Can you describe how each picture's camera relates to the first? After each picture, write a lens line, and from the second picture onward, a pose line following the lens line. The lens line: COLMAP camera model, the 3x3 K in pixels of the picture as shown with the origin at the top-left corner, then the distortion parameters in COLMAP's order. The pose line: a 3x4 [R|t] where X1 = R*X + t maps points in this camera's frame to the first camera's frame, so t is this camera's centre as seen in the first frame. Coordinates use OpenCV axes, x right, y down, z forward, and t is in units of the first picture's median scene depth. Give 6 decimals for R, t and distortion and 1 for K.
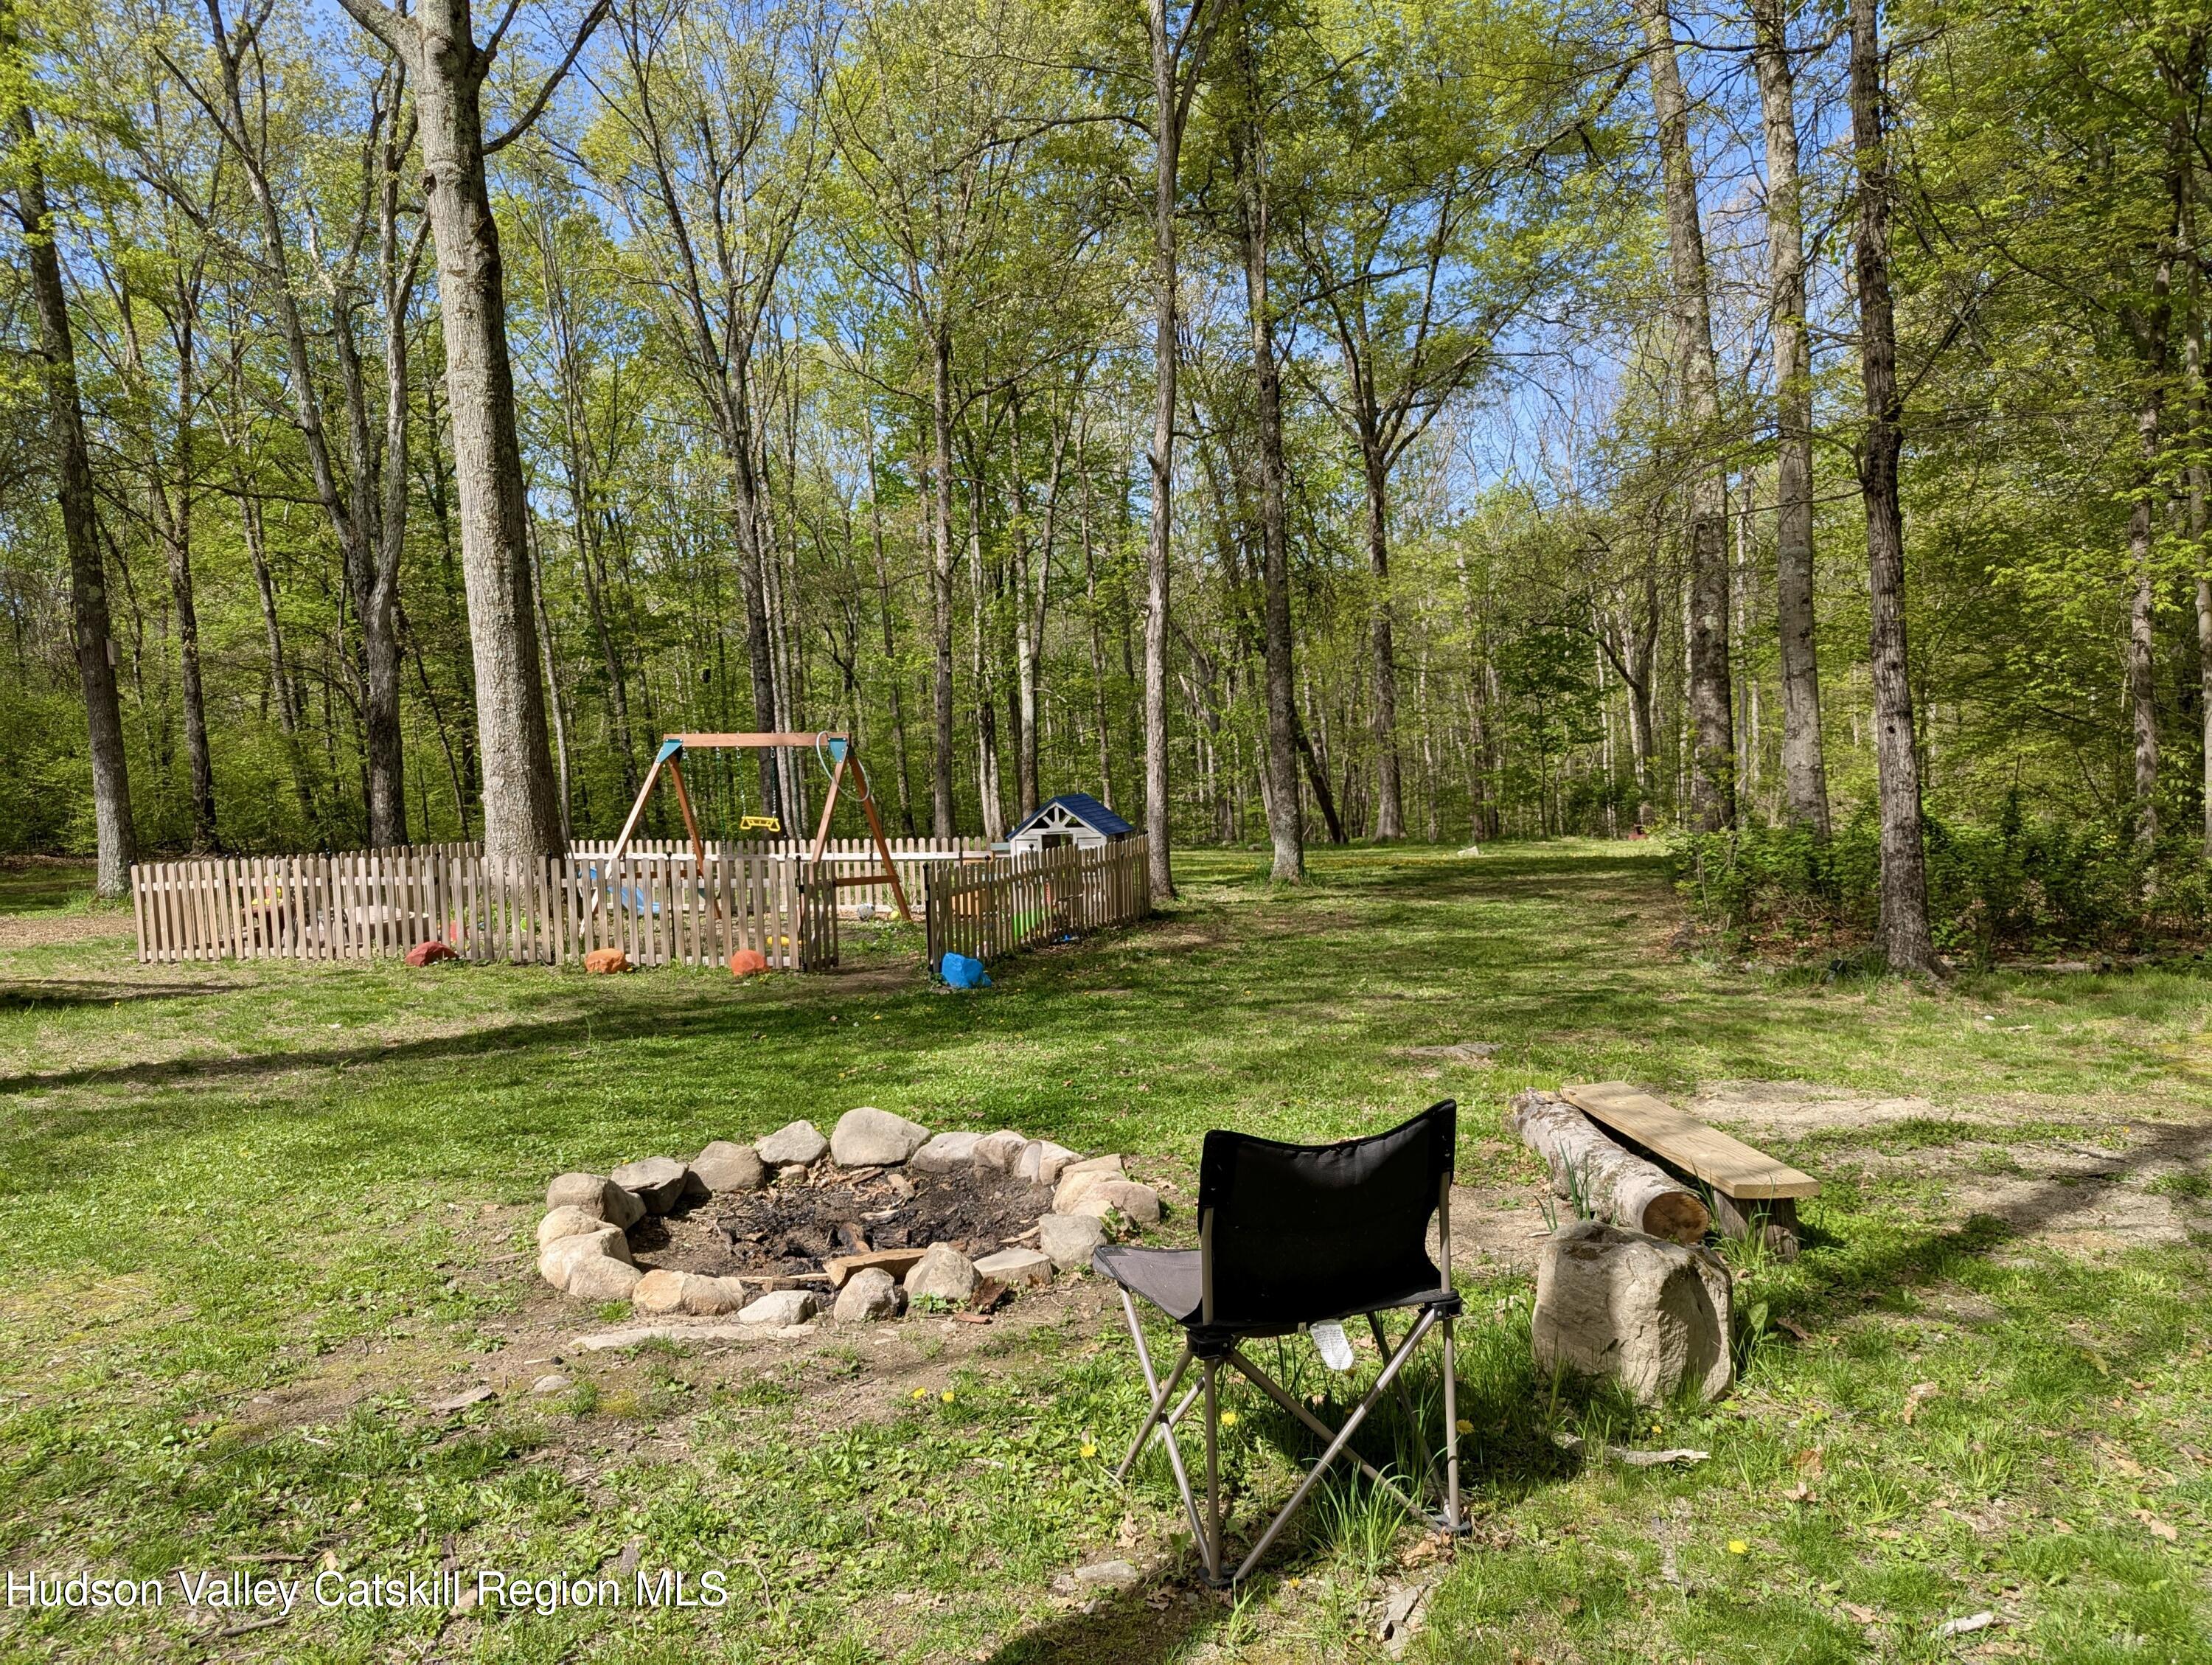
lens RADIAL K [[1582.7, 0, 1106.0], [0, 1582.7, 832.5], [0, 0, 1]] dist [0.063295, -0.079781]
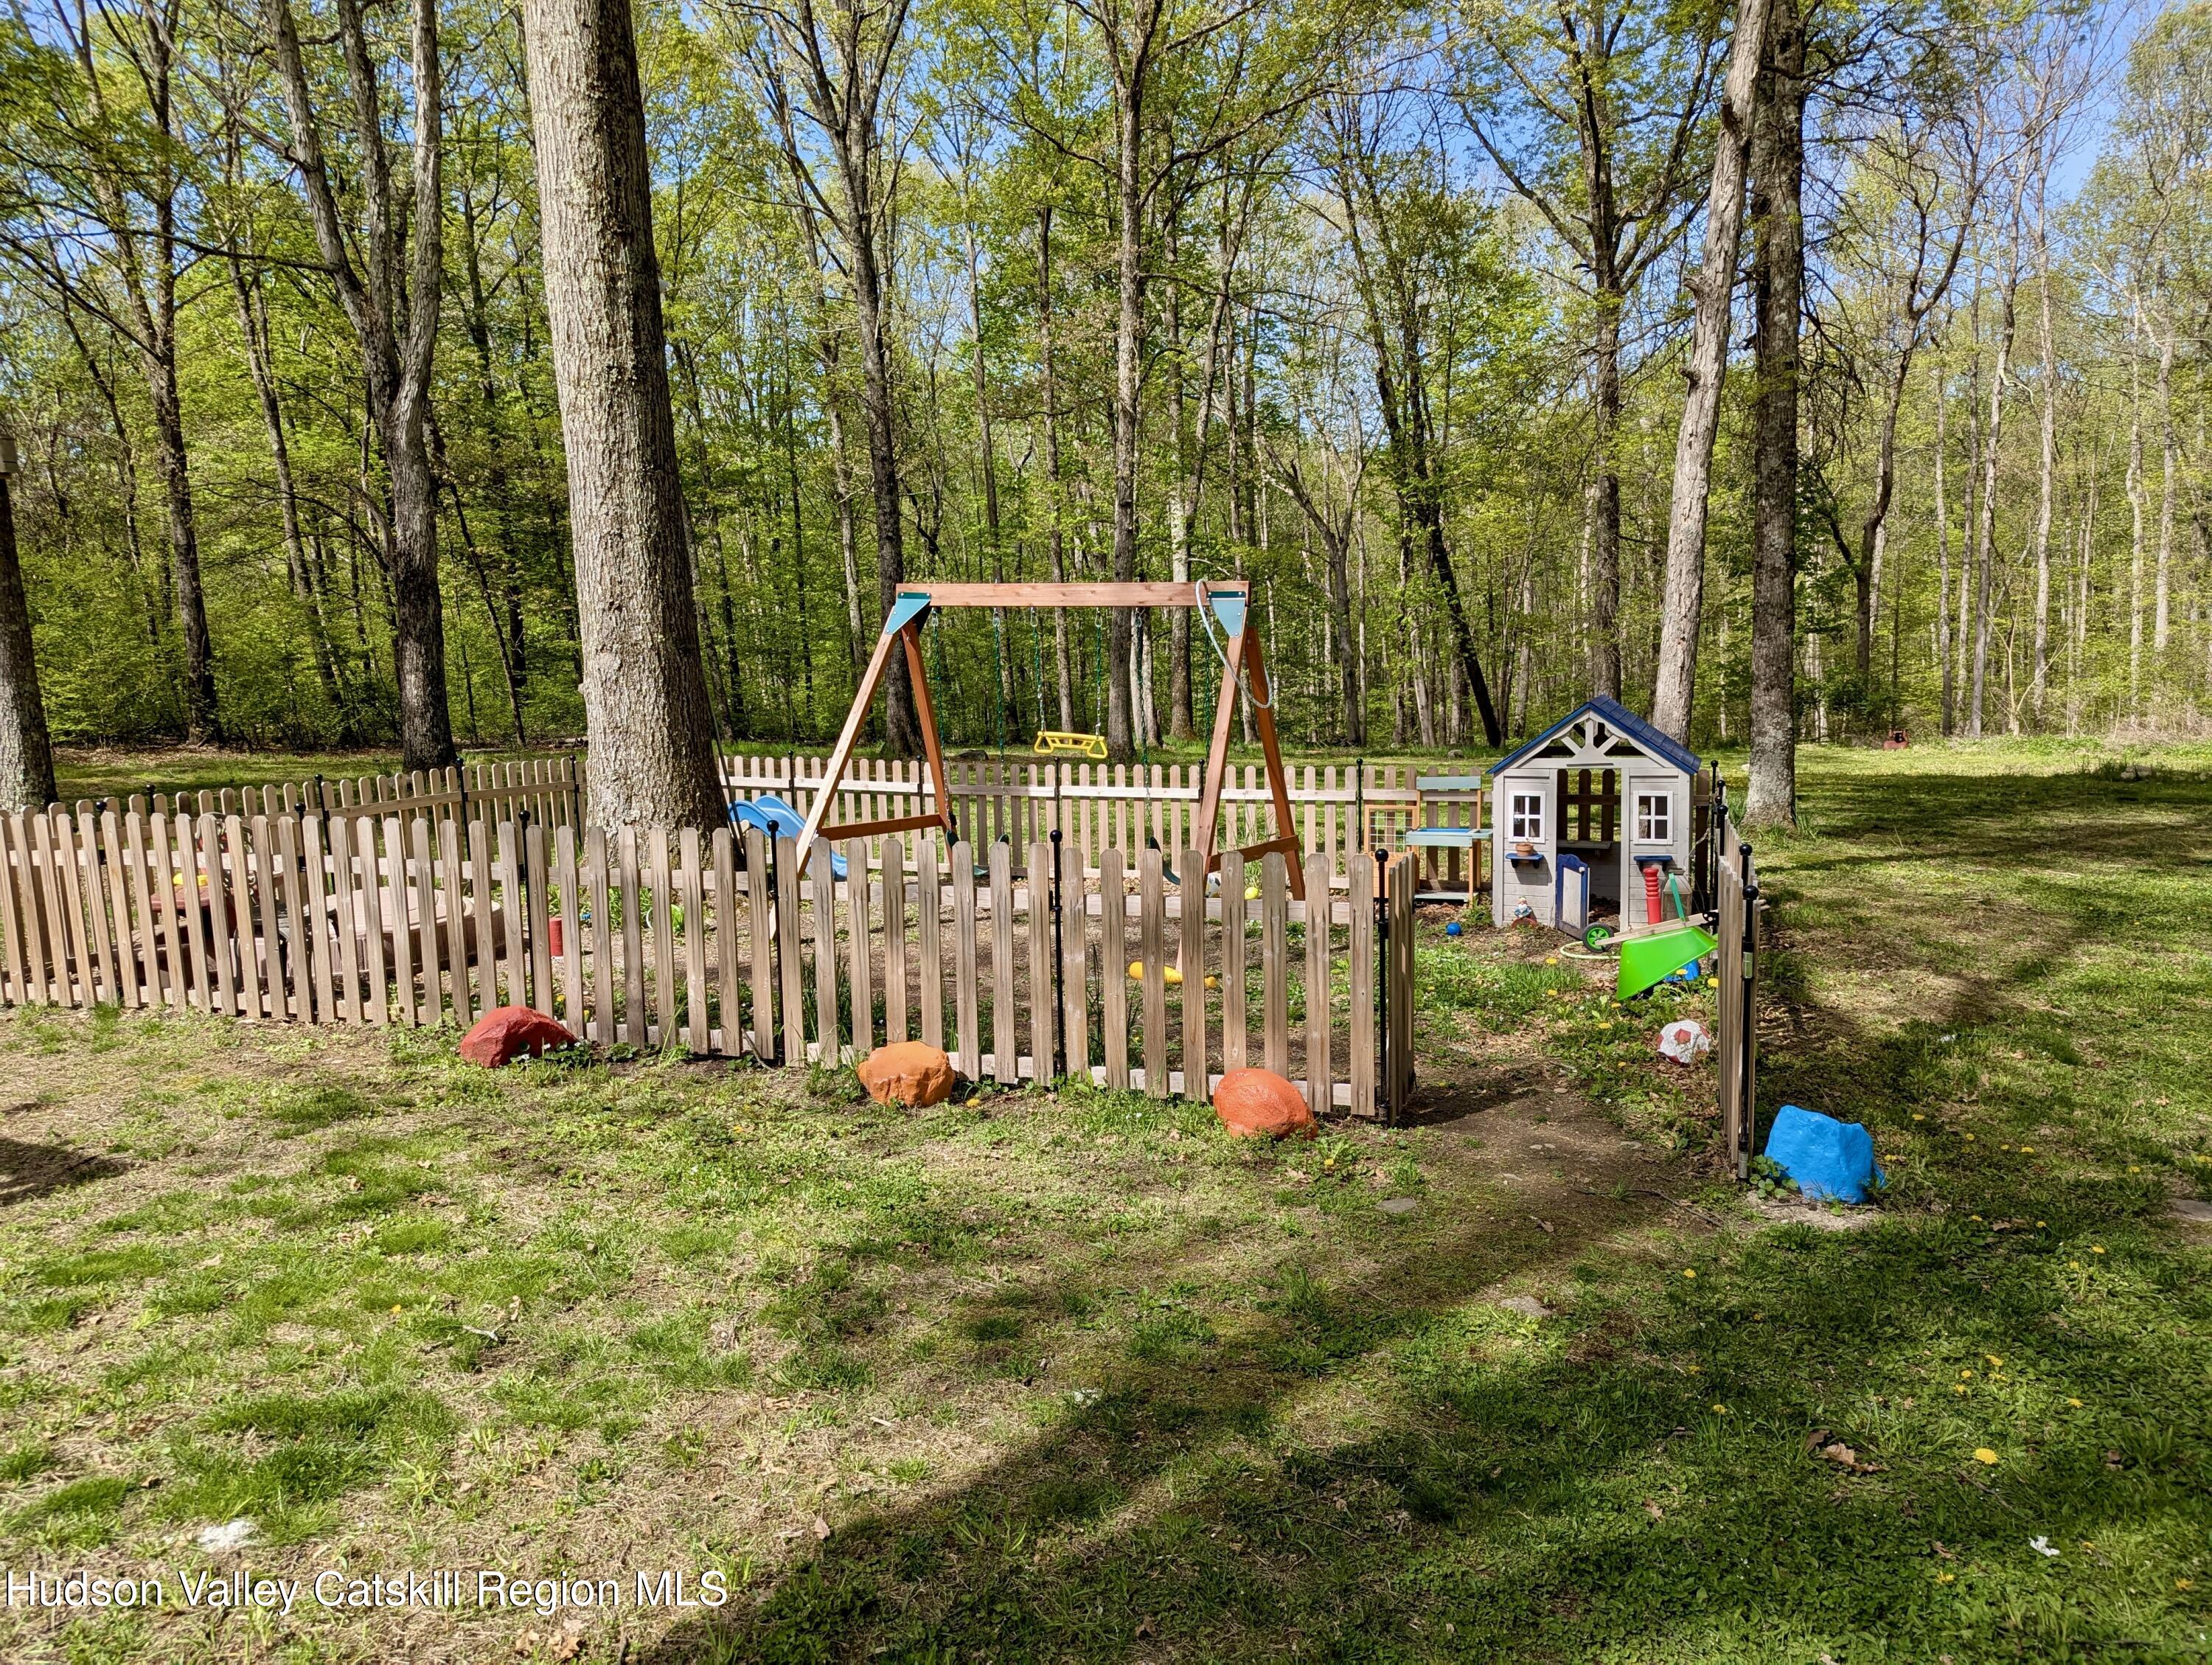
lens RADIAL K [[1551.6, 0, 1106.0], [0, 1551.6, 832.5], [0, 0, 1]] dist [0.092230, -0.116848]
pose [[0.999757, 0.015699, -0.015463, -0.122356], [-0.014549, 0.997306, 0.071902, -0.008704], [0.016550, -0.071660, 0.997292, 0.276136]]
